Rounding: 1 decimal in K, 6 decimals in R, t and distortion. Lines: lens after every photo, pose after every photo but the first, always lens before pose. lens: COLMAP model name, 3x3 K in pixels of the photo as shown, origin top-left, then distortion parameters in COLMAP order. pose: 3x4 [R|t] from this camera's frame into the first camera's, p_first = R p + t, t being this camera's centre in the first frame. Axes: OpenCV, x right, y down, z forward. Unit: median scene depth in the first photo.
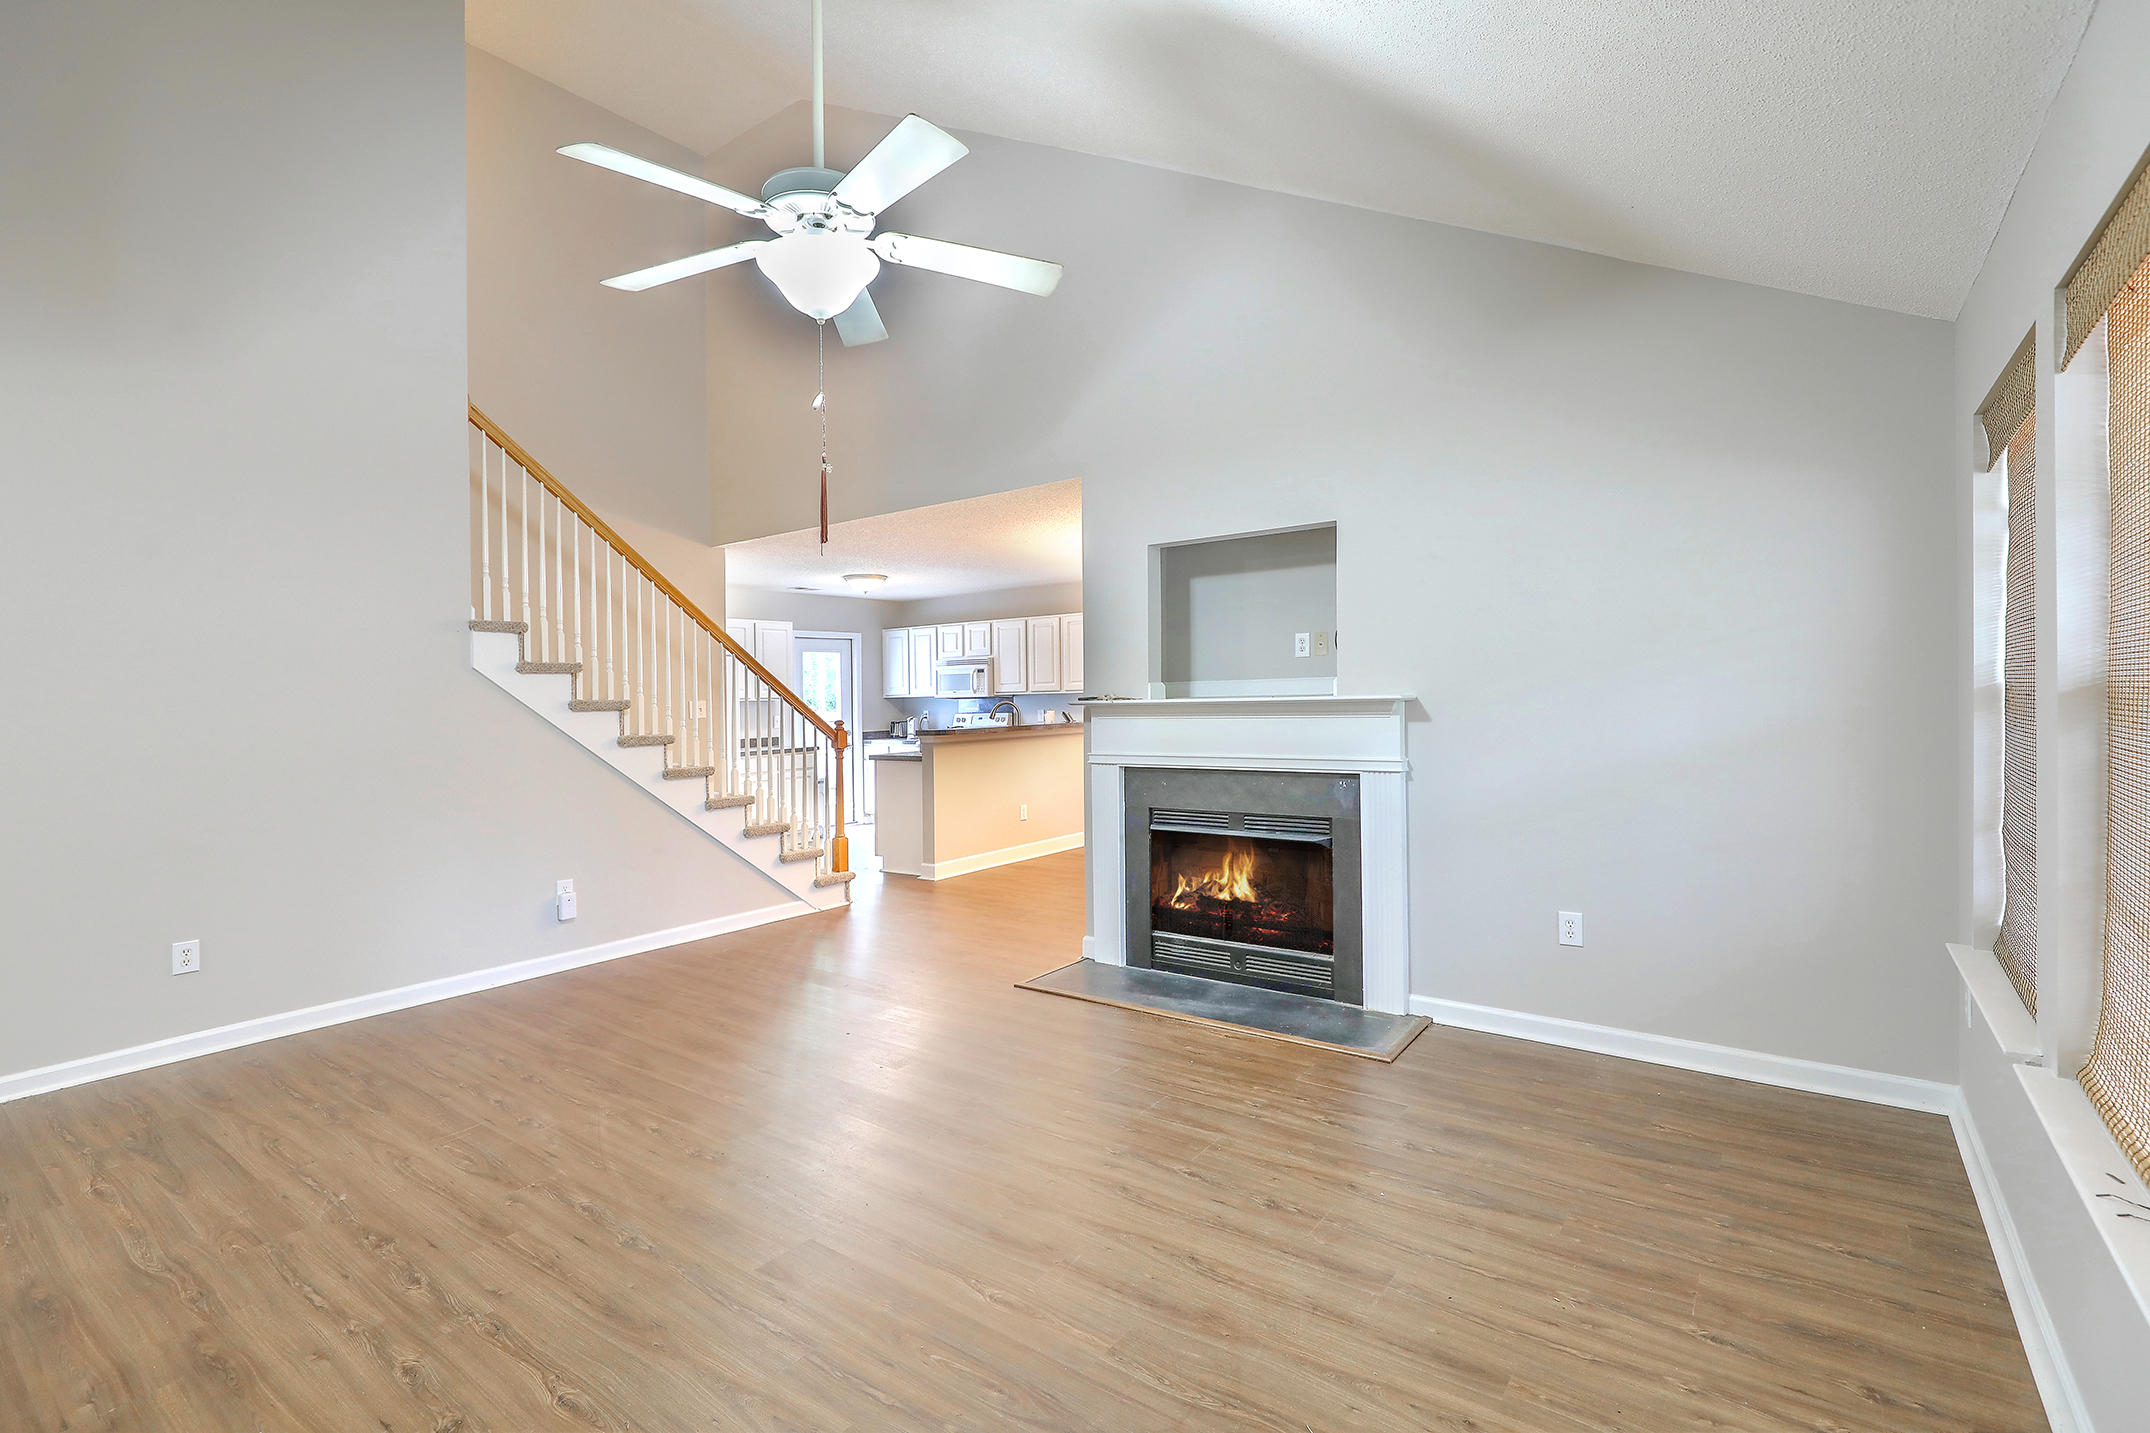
lens RADIAL K [[963.4, 0, 1077.7], [0, 963.4, 686.1], [0, 0, 1]] dist [0.001159, -0.000222]
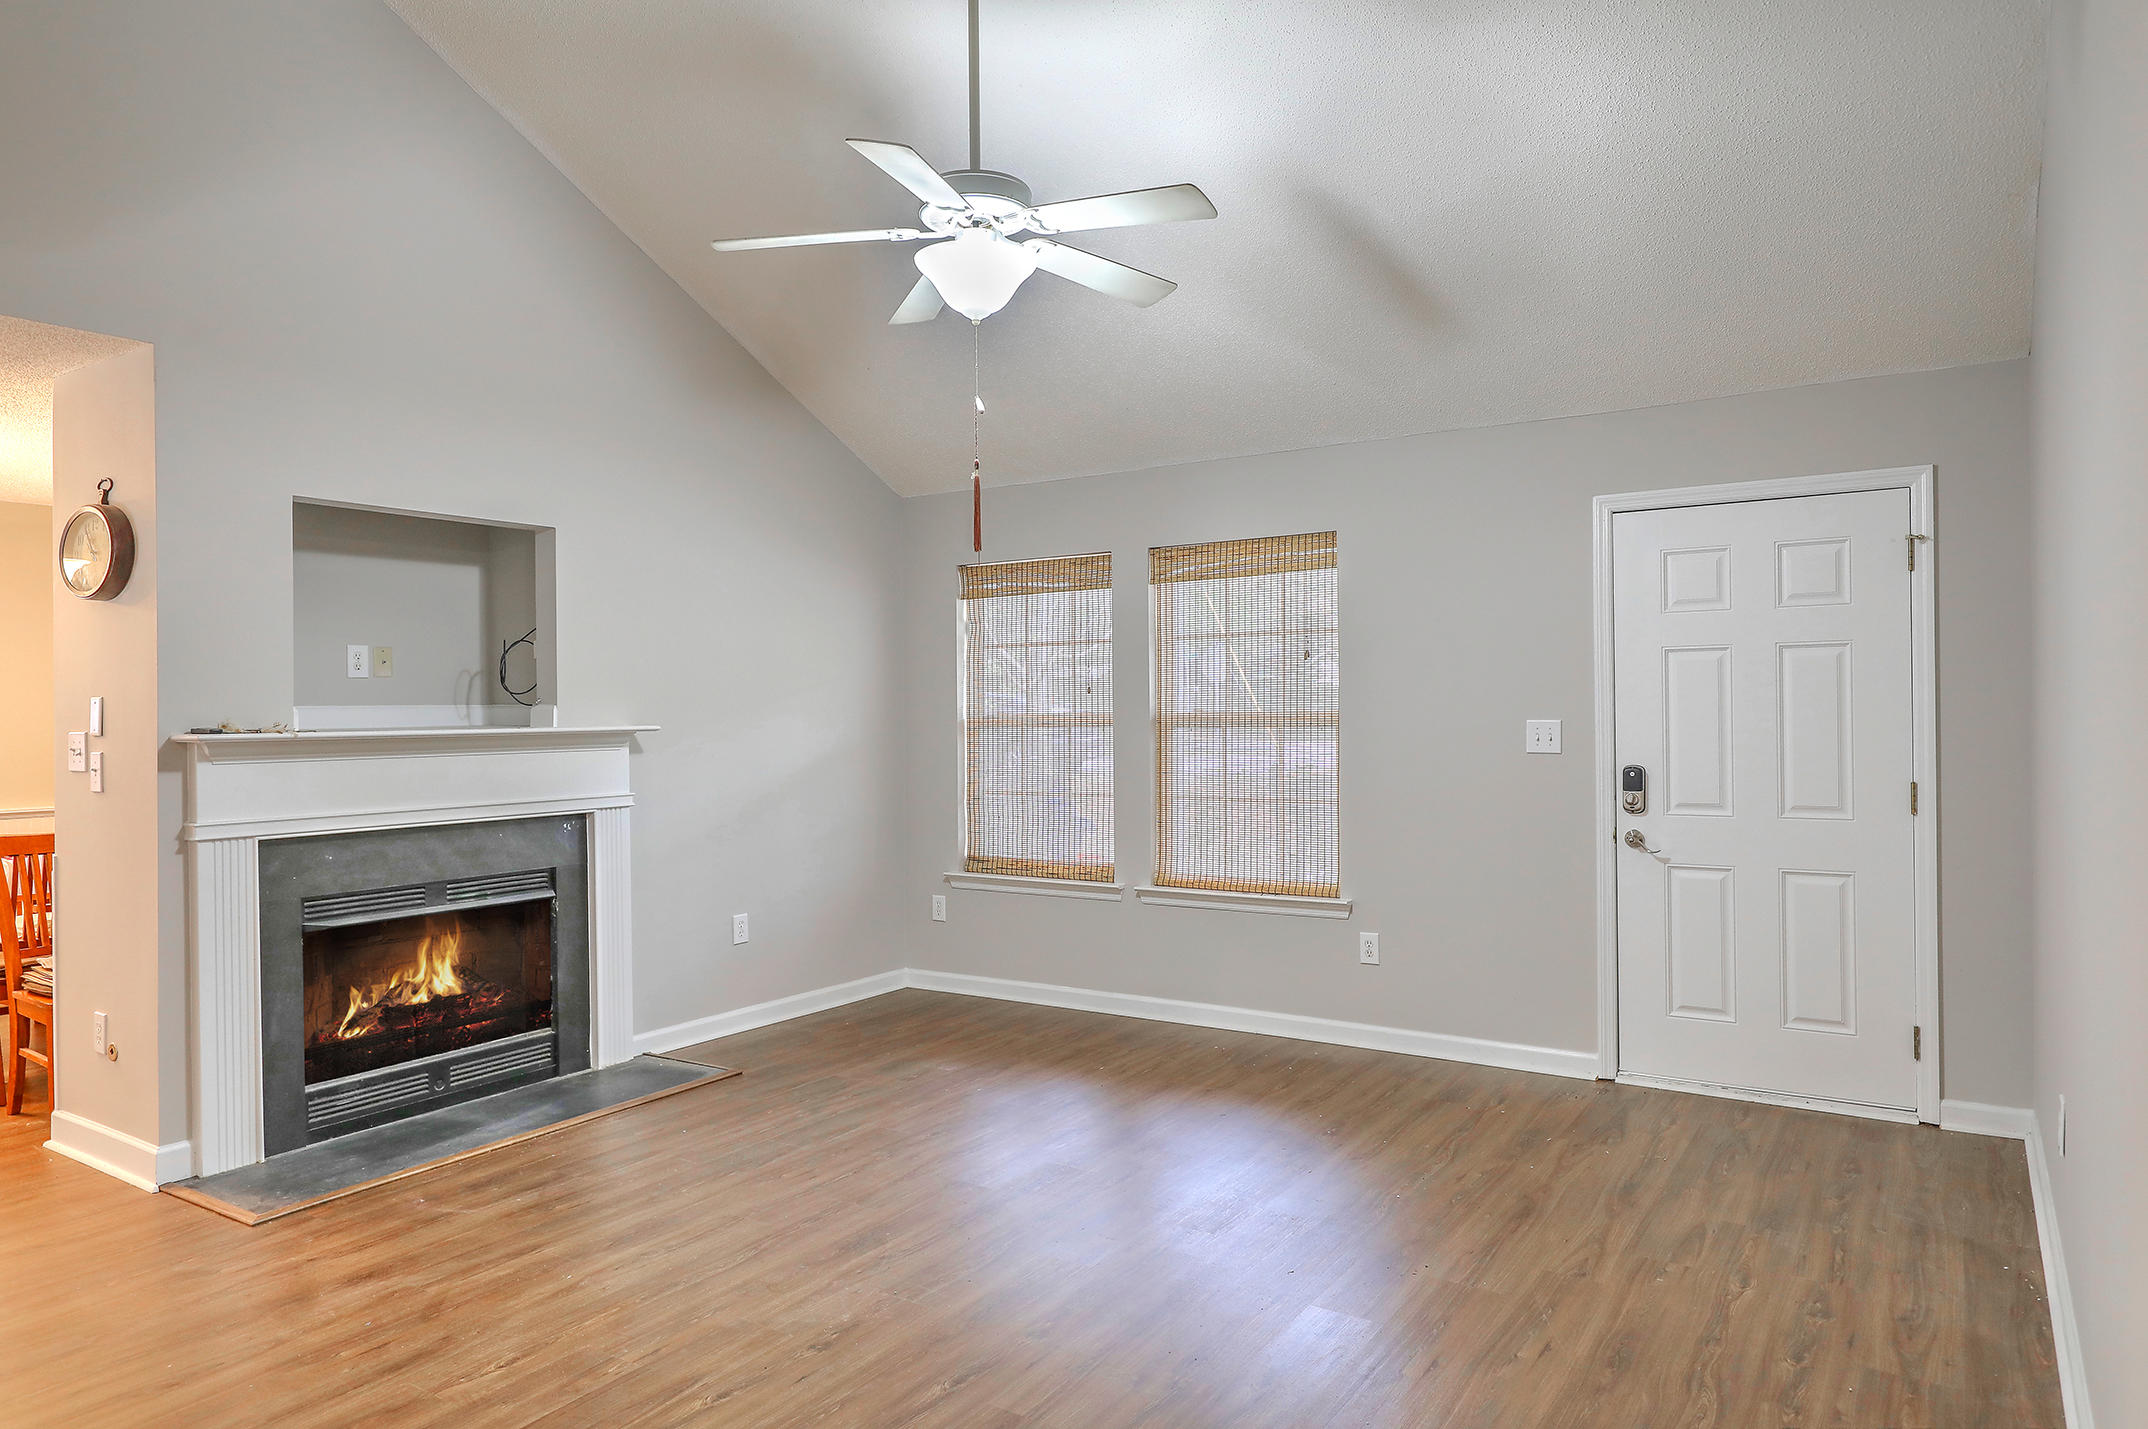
lens RADIAL K [[1324.3, 0, 1077.9], [0, 1324.3, 701.4], [0, 0, 1]] dist [-0.000771, -0.001156]
pose [[-0.048162, 0.030321, 0.998379, -0.946229], [0.004639, 0.999535, -0.030132, 0.024857], [-0.998829, 0.003180, -0.048280, 0.577262]]
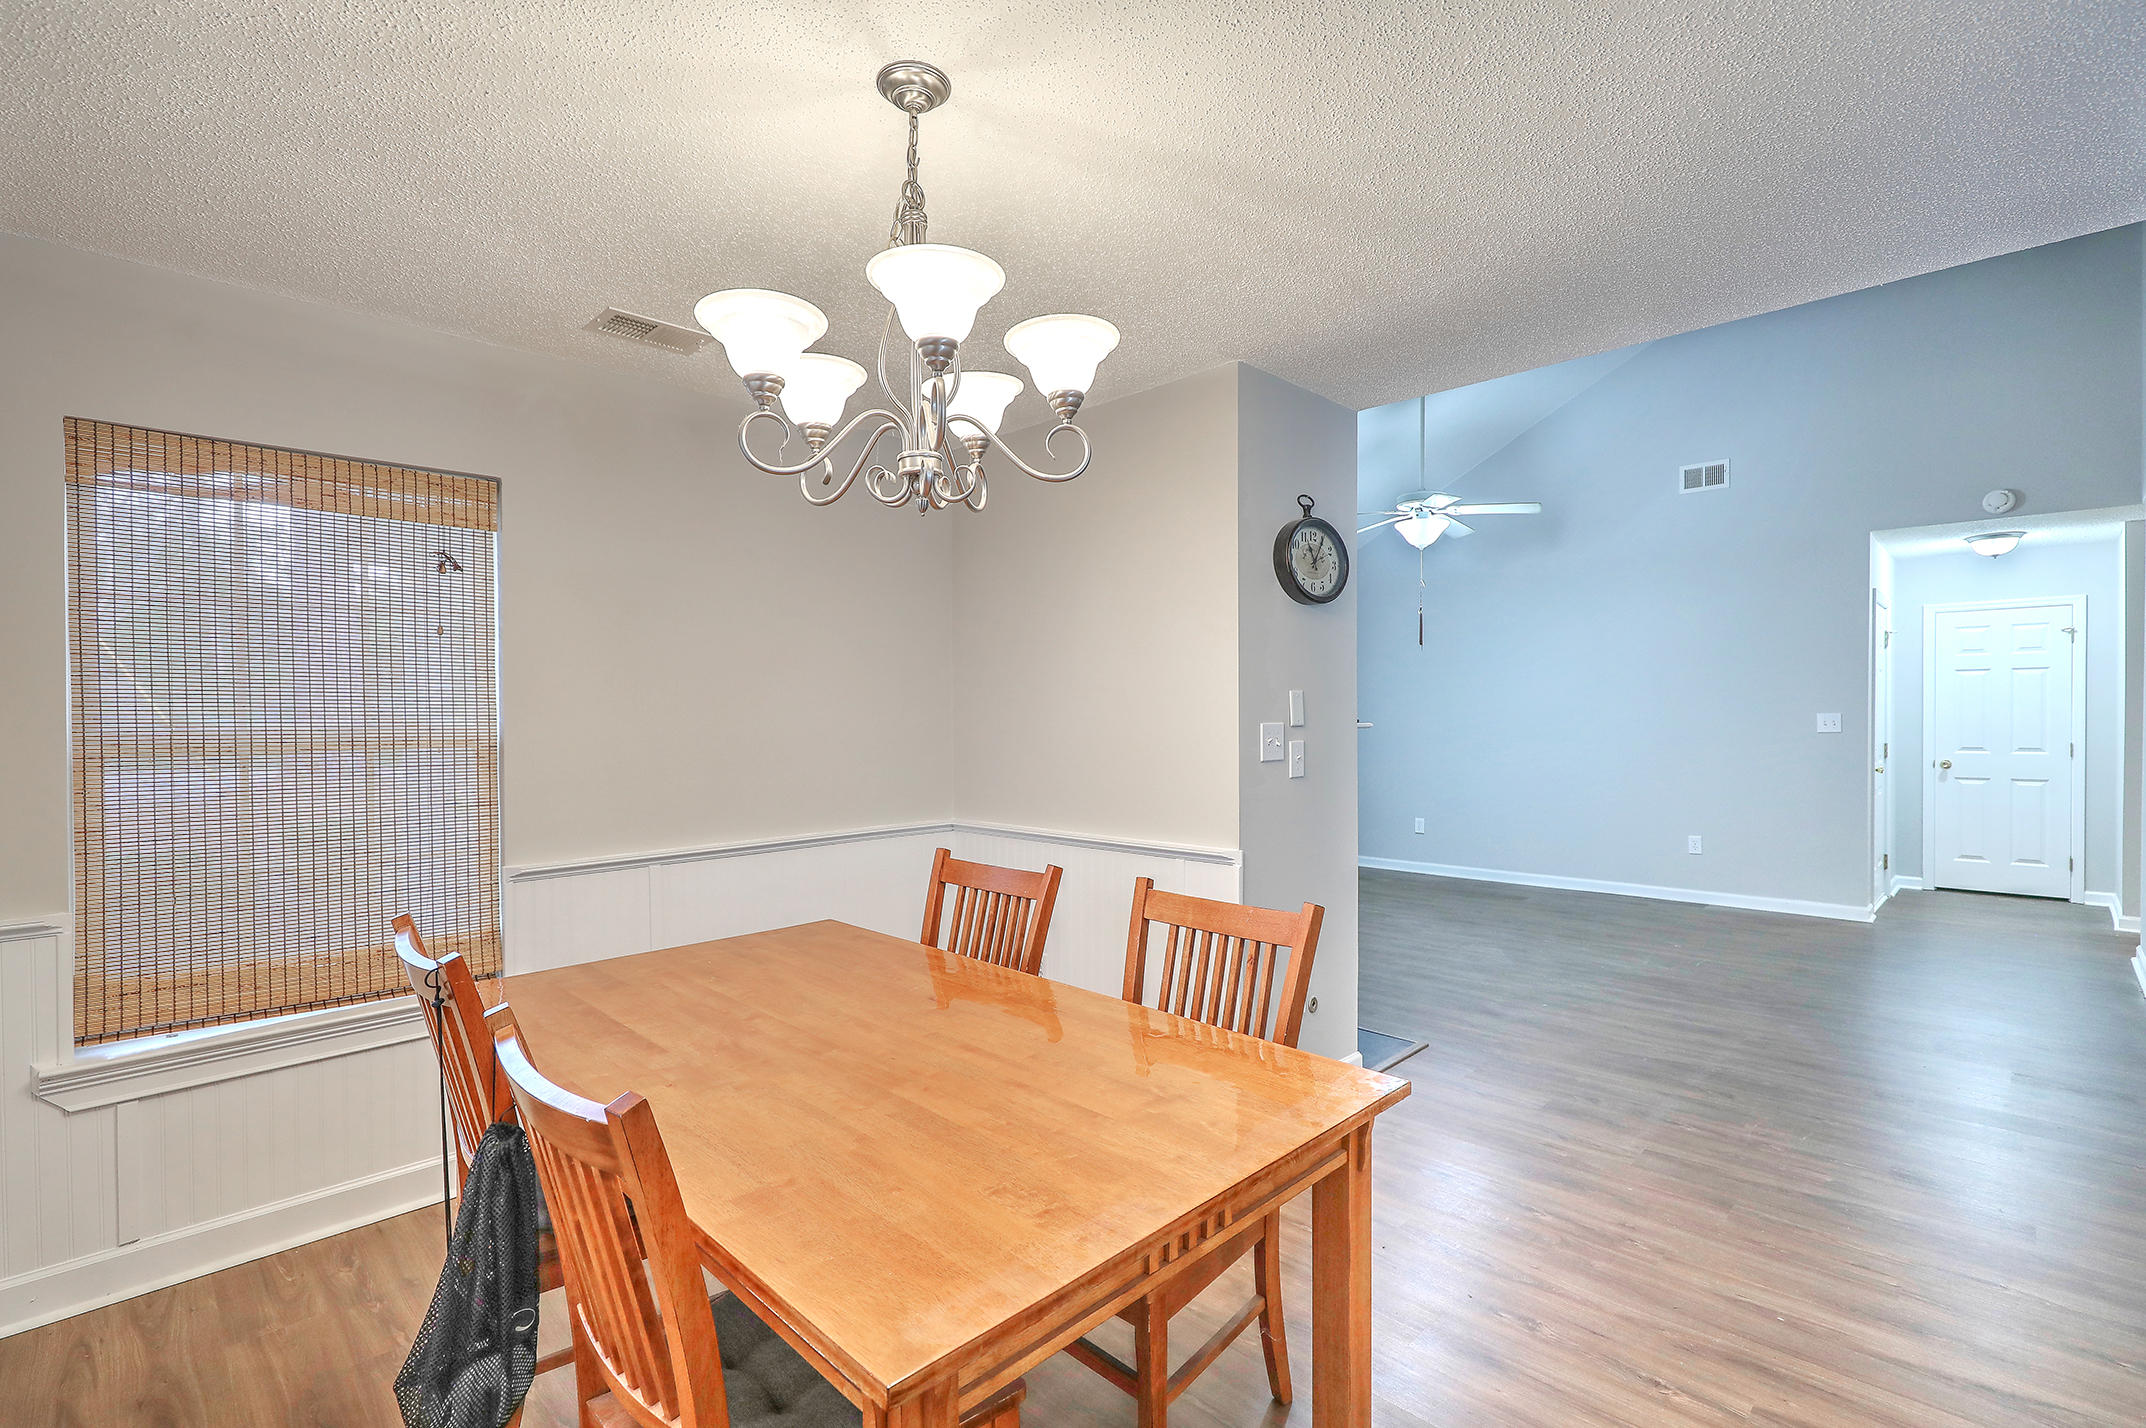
lens RADIAL K [[977.6, 0, 1073.0], [0, 977.6, 714.0], [0, 0, 1]] dist [-0.000815, -0.000616]
pose [[-0.987355, 0.030268, 0.155611, 0.113018], [0.029199, 0.999532, -0.009148, 0.008837], [-0.155815, -0.004488, -0.987776, 2.048420]]
